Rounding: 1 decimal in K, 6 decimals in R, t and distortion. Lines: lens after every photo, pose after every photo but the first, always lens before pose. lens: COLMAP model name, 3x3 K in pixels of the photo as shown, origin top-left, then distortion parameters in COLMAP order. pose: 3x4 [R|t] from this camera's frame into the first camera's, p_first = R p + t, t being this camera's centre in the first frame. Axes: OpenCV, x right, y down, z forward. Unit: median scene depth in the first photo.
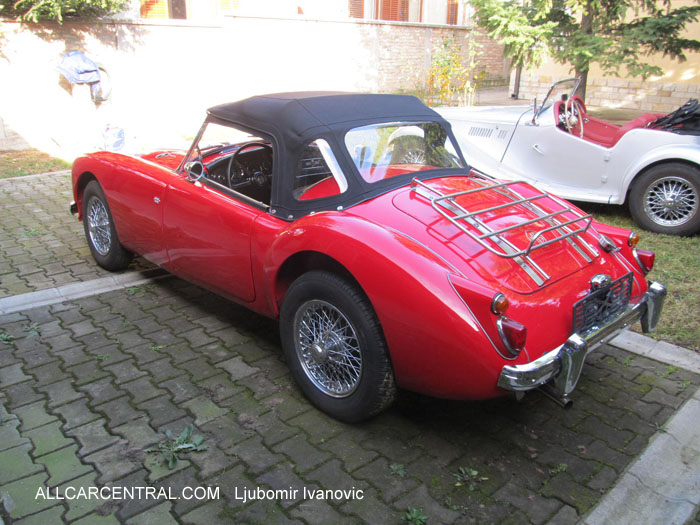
lens RADIAL K [[578.0, 0, 350.0], [0, 578.0, 262.5], [0, 0, 1]] dist [-0.050061, 0.014122]
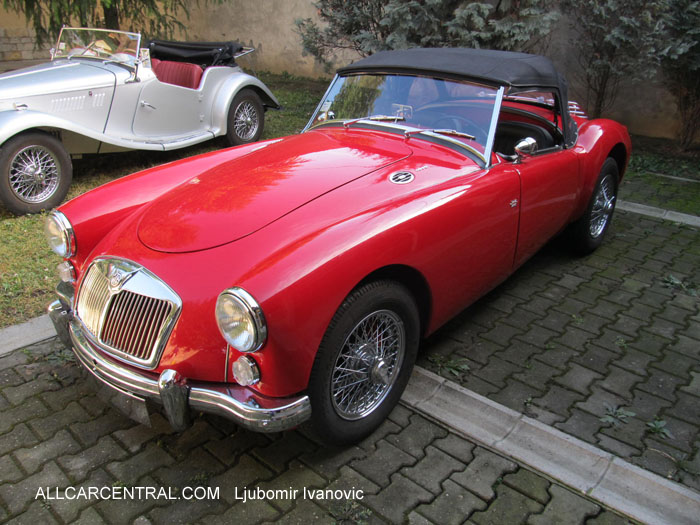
lens RADIAL K [[578.0, 0, 350.0], [0, 578.0, 262.5], [0, 0, 1]] dist [-0.050061, 0.014122]
pose [[-0.096043, -0.426321, 0.899459, -1.184229], [0.326314, 0.840213, 0.433084, -0.509971], [-0.940369, 0.335101, 0.058418, 1.311025]]
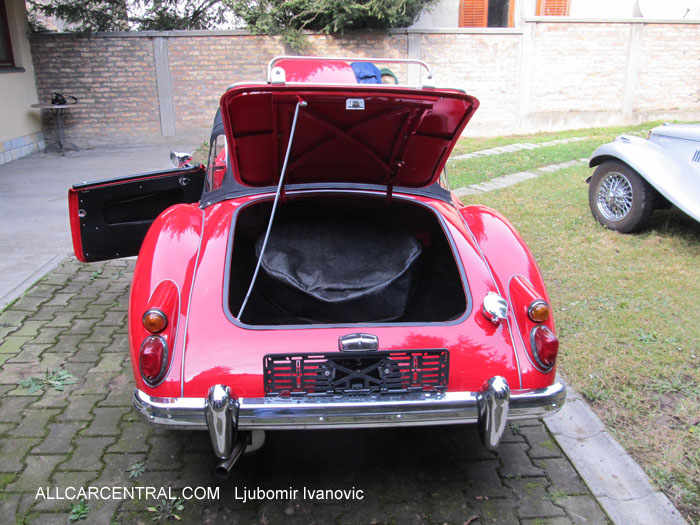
lens RADIAL K [[578.0, 0, 350.0], [0, 578.0, 262.5], [0, 0, 1]] dist [-0.050061, 0.014122]
pose [[0.782591, 0.189618, -0.592955, 0.650260], [-0.201650, 0.978343, 0.046718, -0.077246], [0.588972, 0.083008, 0.803879, 0.297371]]
